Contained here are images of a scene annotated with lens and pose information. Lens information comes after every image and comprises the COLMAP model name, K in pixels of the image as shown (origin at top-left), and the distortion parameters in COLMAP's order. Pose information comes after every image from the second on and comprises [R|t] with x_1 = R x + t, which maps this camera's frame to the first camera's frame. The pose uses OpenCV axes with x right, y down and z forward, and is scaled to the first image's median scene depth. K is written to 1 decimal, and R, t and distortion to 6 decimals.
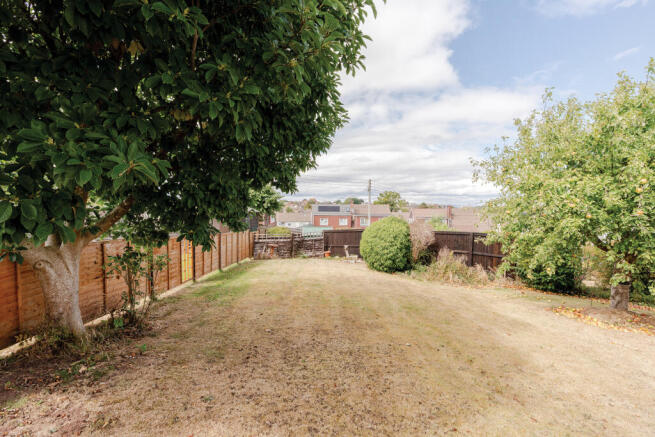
lens RADIAL K [[299.2, 0, 320.6], [0, 299.2, 216.3], [0, 0, 1]] dist [-0.001403, 0.000353]
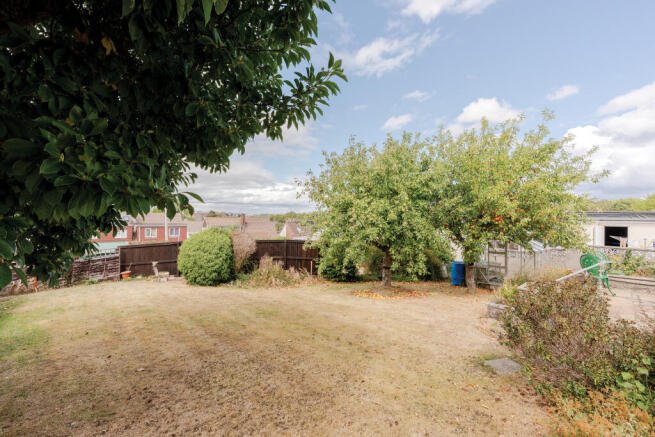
lens RADIAL K [[309.3, 0, 327.5], [0, 309.3, 215.5], [0, 0, 1]] dist [-0.002087, 0.000732]
pose [[0.758914, 0.001697, 0.651189, -0.160653], [0.016674, 0.999618, -0.022038, -0.011876], [-0.650977, 0.027583, 0.758596, -0.008052]]
